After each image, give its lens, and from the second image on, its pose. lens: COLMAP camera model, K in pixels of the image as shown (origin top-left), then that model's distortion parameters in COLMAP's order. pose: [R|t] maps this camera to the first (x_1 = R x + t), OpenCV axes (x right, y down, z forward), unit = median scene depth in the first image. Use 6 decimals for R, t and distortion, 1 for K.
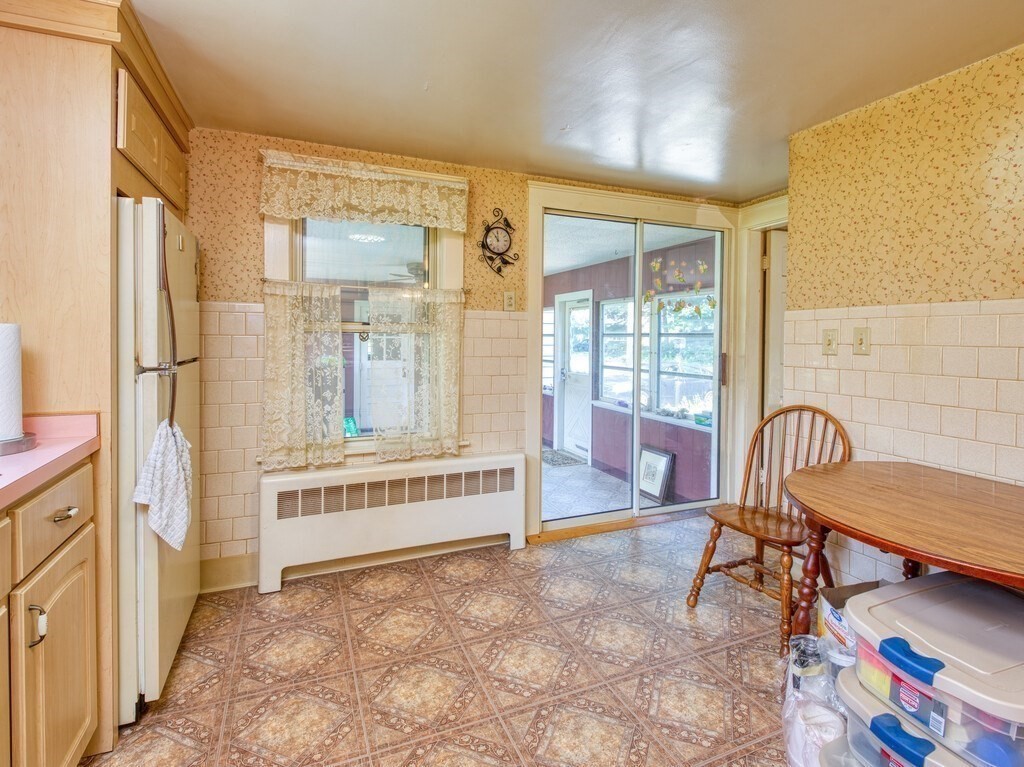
lens RADIAL K [[511.4, 0, 514.8], [0, 511.4, 357.8], [0, 0, 1]] dist [-0.000269, -0.001148]
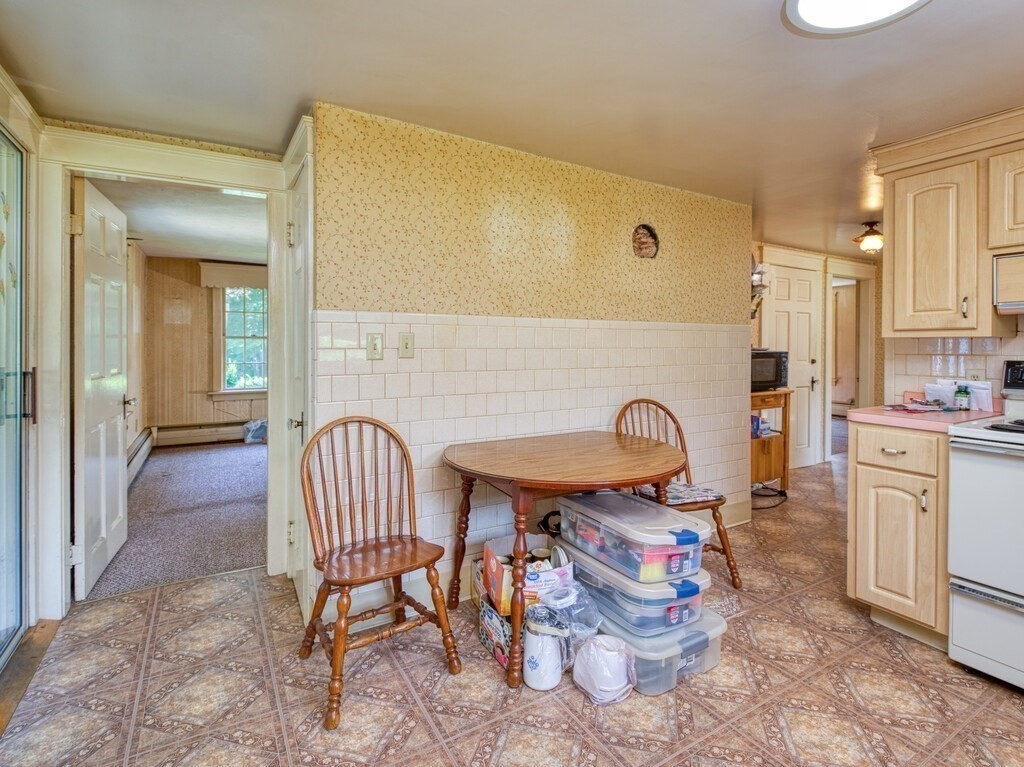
lens RADIAL K [[511.4, 0, 514.8], [0, 511.4, 357.8], [0, 0, 1]] dist [-0.000269, -0.001148]
pose [[-0.134492, -0.039007, 0.990147, -0.405960], [0.031161, 0.998564, 0.043571, -0.046313], [-0.990425, 0.036714, -0.133084, 0.923957]]
